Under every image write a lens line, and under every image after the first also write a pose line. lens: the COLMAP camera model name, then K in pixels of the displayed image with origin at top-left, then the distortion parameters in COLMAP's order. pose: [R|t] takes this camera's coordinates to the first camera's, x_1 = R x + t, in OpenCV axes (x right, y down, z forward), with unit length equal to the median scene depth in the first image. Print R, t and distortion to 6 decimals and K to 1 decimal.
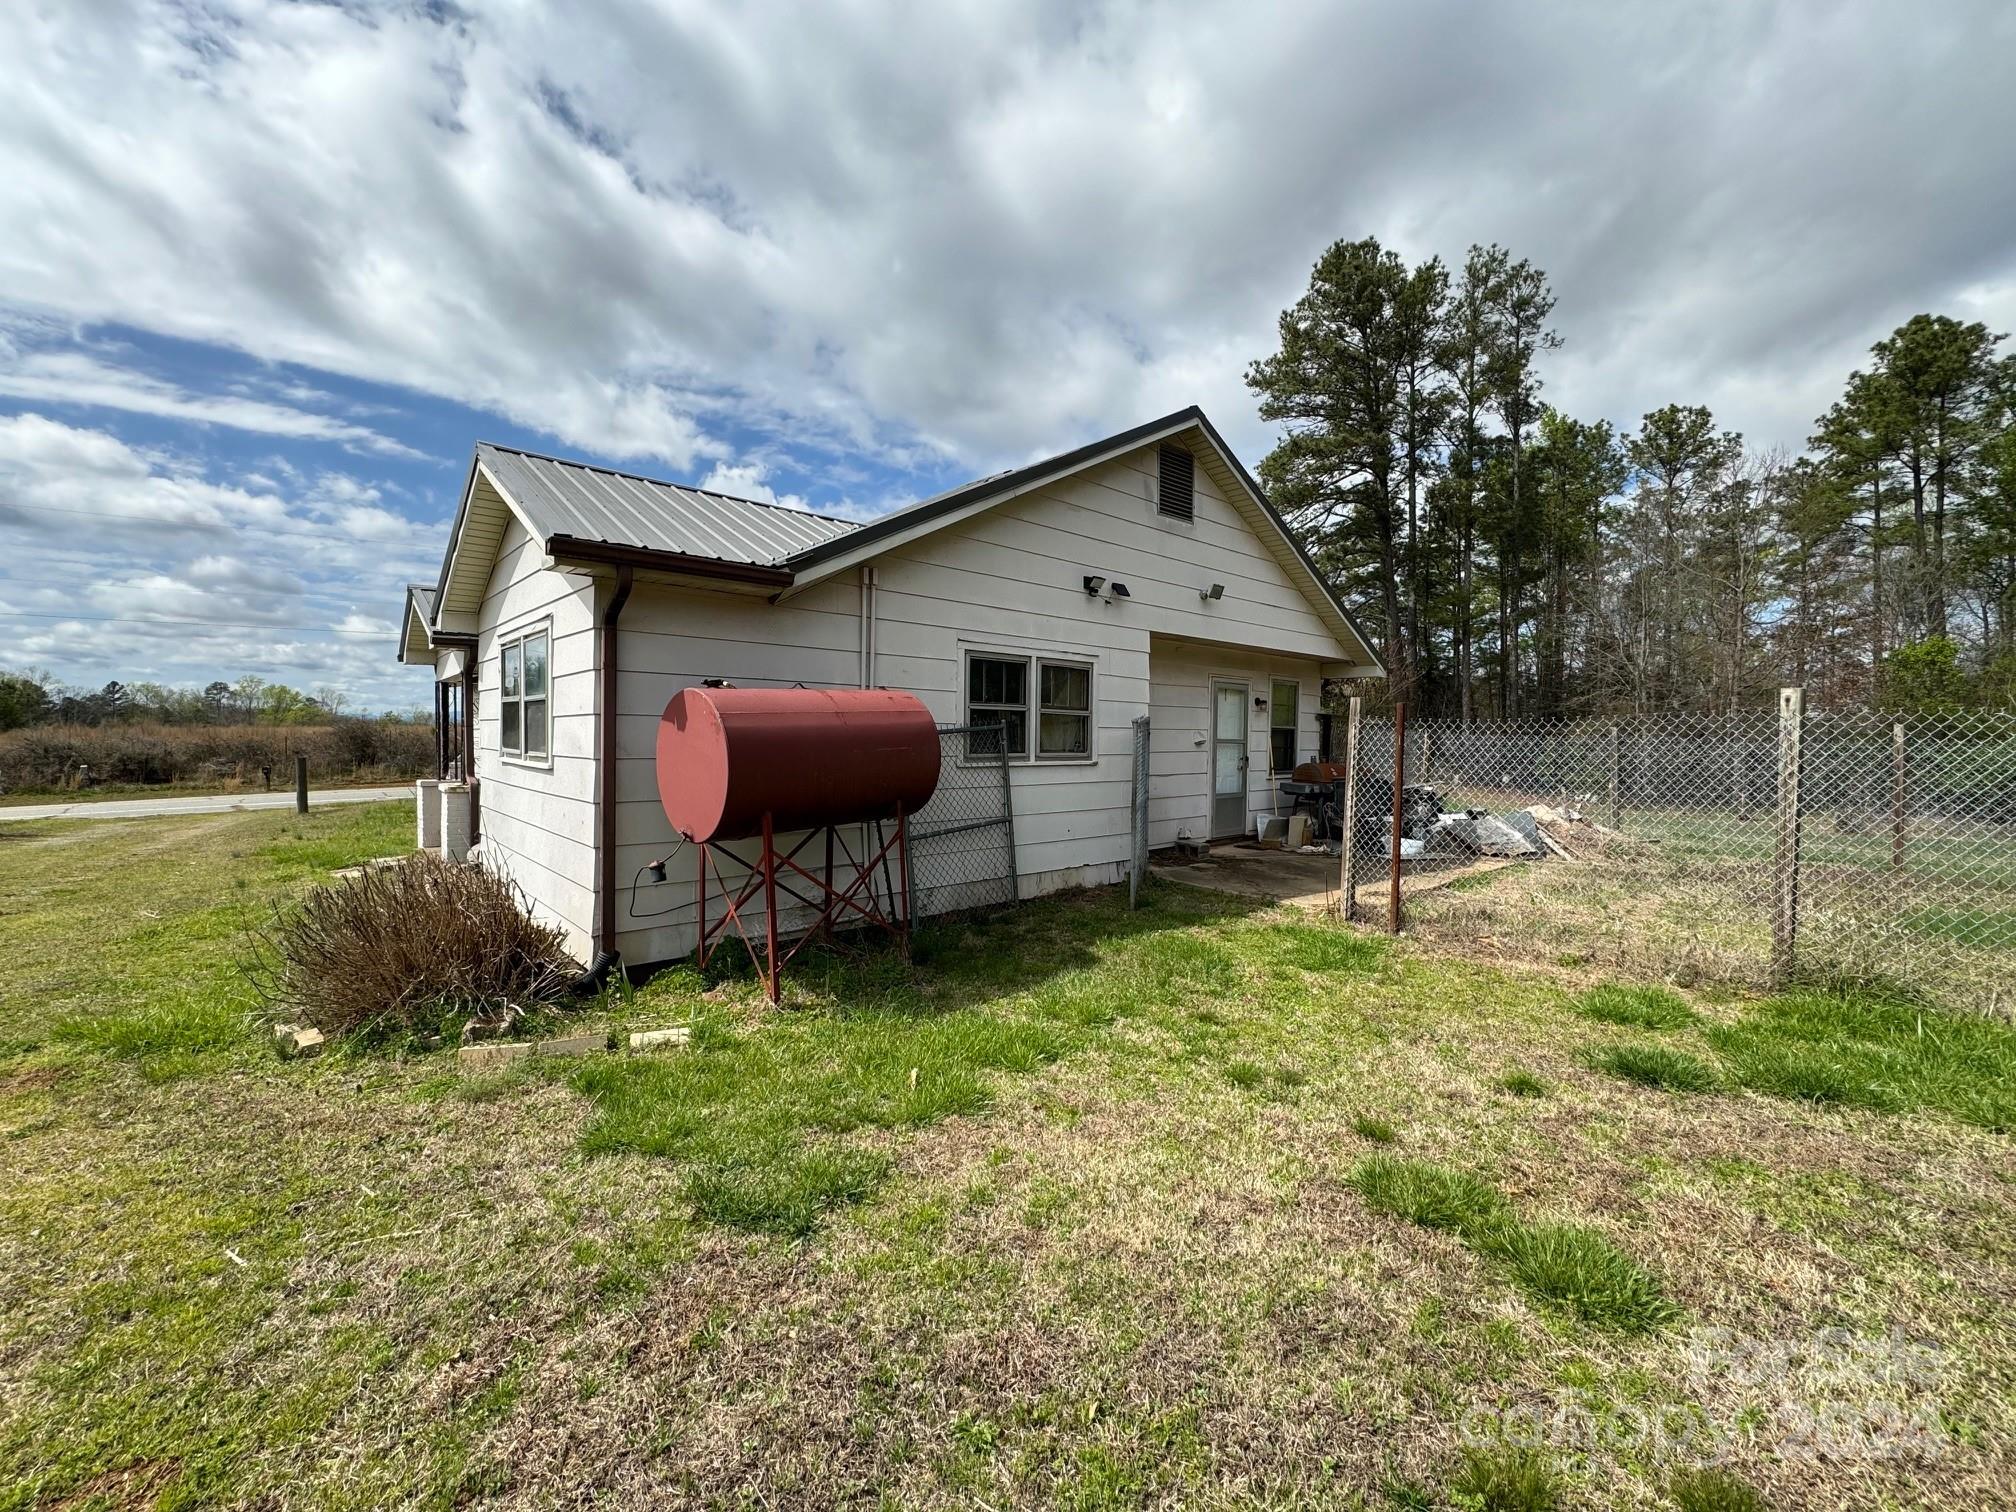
lens RADIAL K [[803.7, 0, 1000.6], [0, 803.7, 749.2], [0, 0, 1]] dist [0.000396, 0.000350]
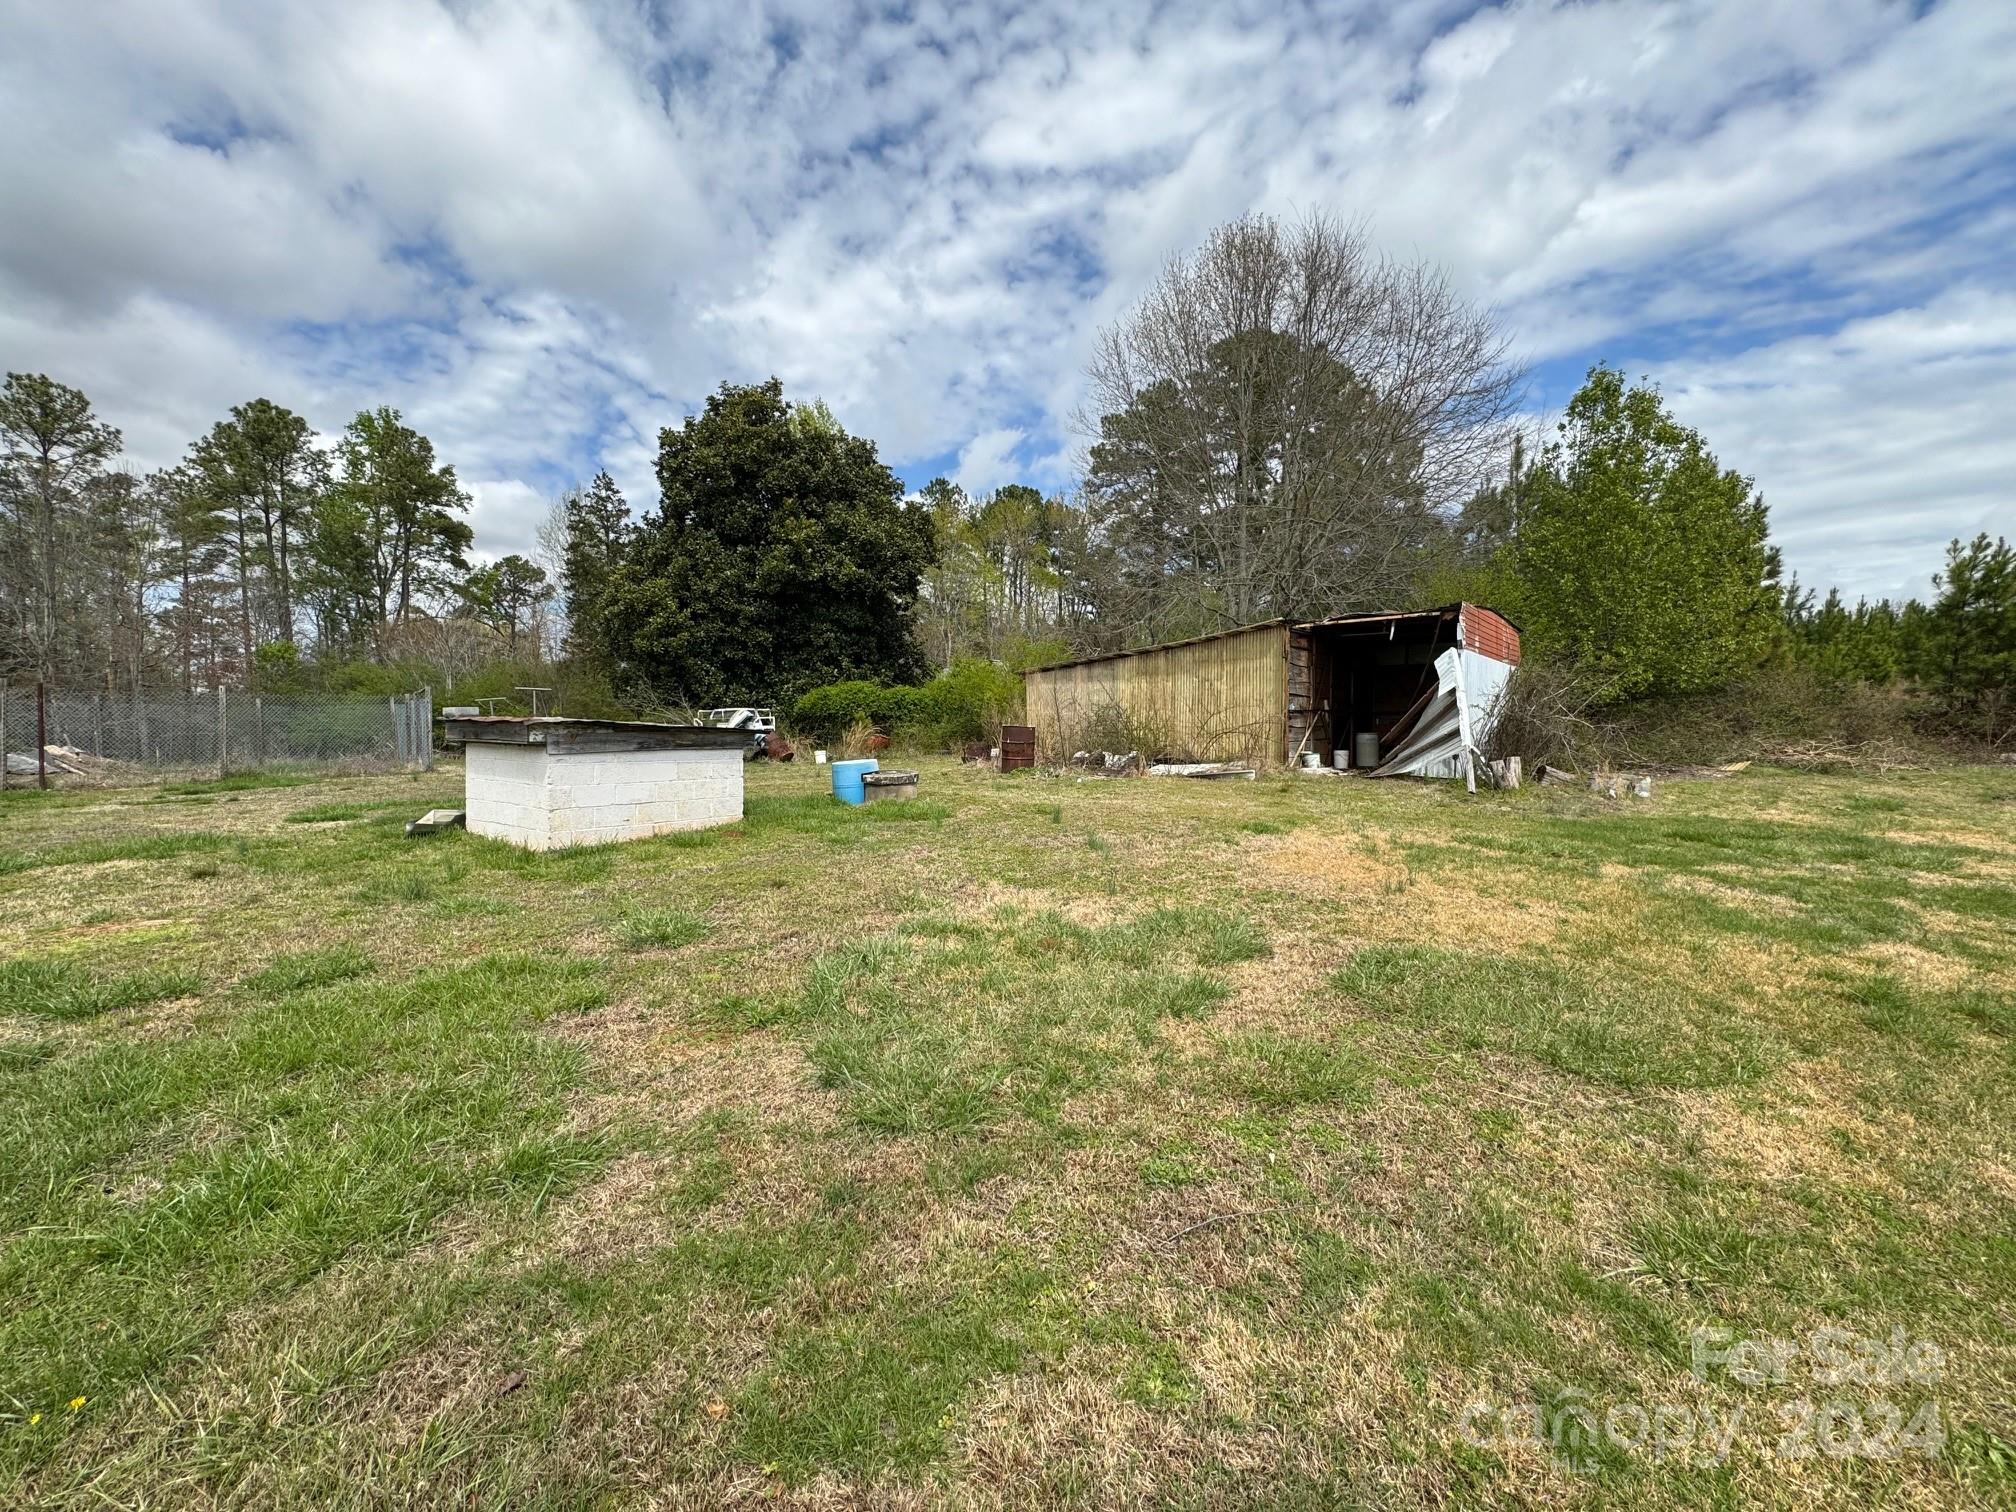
lens RADIAL K [[803.7, 0, 999.3], [0, 803.7, 741.1], [0, 0, 1]] dist [0.000396, 0.000350]
pose [[-0.005670, -0.038326, 0.999249, -0.193088], [0.016738, 0.999122, 0.038417, 0.006588], [-0.999844, 0.016943, -0.005023, -0.179214]]
